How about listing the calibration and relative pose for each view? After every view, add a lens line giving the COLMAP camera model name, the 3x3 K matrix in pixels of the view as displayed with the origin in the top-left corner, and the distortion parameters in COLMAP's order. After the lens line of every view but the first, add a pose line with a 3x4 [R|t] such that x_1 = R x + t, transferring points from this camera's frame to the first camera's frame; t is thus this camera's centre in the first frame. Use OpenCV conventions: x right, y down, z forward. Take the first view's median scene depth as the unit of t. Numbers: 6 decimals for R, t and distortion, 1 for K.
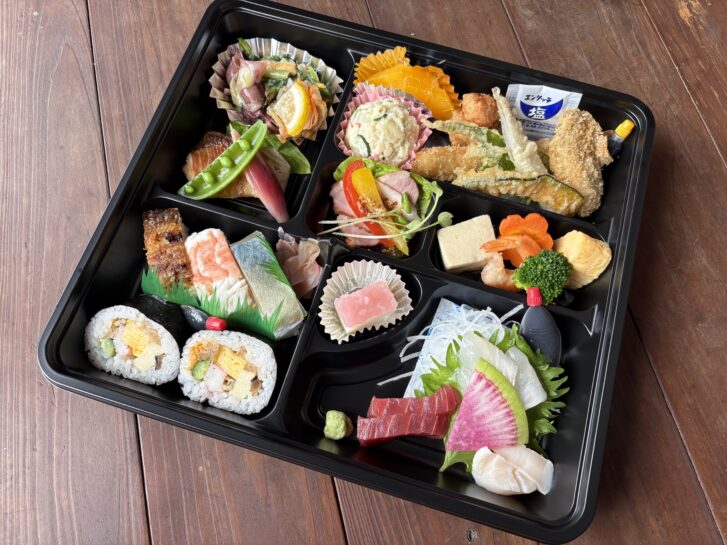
lens RADIAL K [[568.1, 0, 363.5], [0, 568.1, 272.5], [0, 0, 1]] dist [-0.005546, -0.005520]
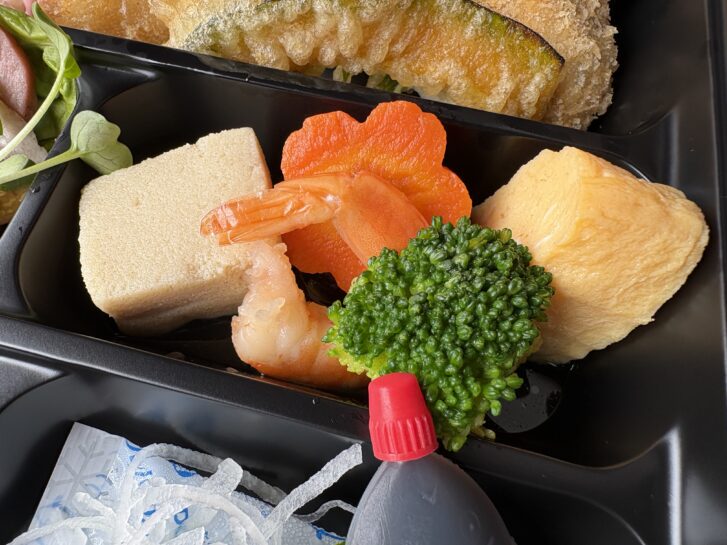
lens RADIAL K [[544.3, 0, 324.6], [0, 544.3, 273.1], [0, 0, 1]] dist [0.004416, -0.001885]
pose [[0.998831, -0.047902, 0.006429, 0.268643], [0.048314, 0.993171, -0.106197, 0.007443], [-0.001298, 0.106383, 0.994324, 0.766910]]
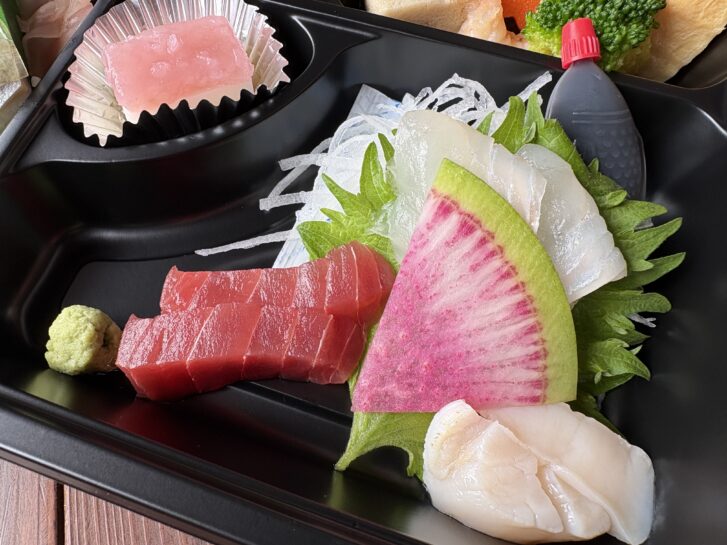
lens RADIAL K [[544.3, 0, 324.6], [0, 544.3, 273.1], [0, 0, 1]] dist [0.004416, -0.001885]
pose [[0.998578, 0.019380, -0.049663, 0.136953], [-0.024441, 0.994338, -0.103419, 0.250438], [0.047377, 0.104485, 0.993397, 0.607420]]
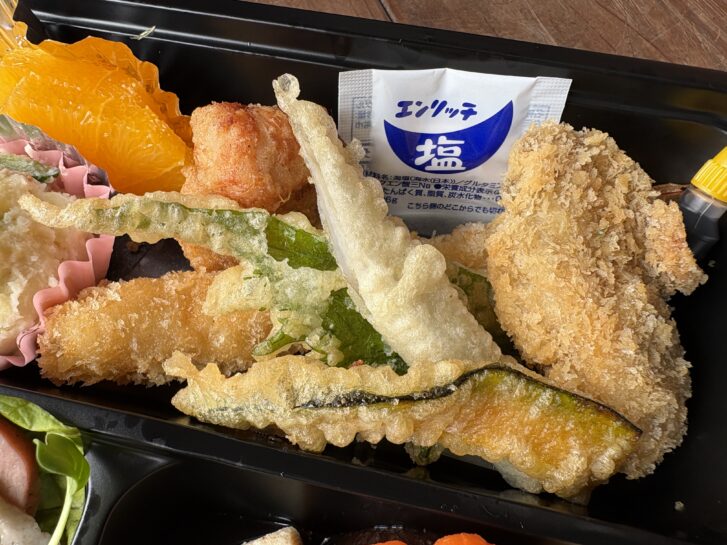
lens RADIAL K [[544.3, 0, 324.6], [0, 544.3, 273.1], [0, 0, 1]] dist [0.004416, -0.001885]
pose [[0.996269, -0.085242, 0.013516, 0.257918], [0.086299, 0.985923, -0.143204, -0.193475], [-0.001119, 0.143836, 0.989601, 0.782117]]
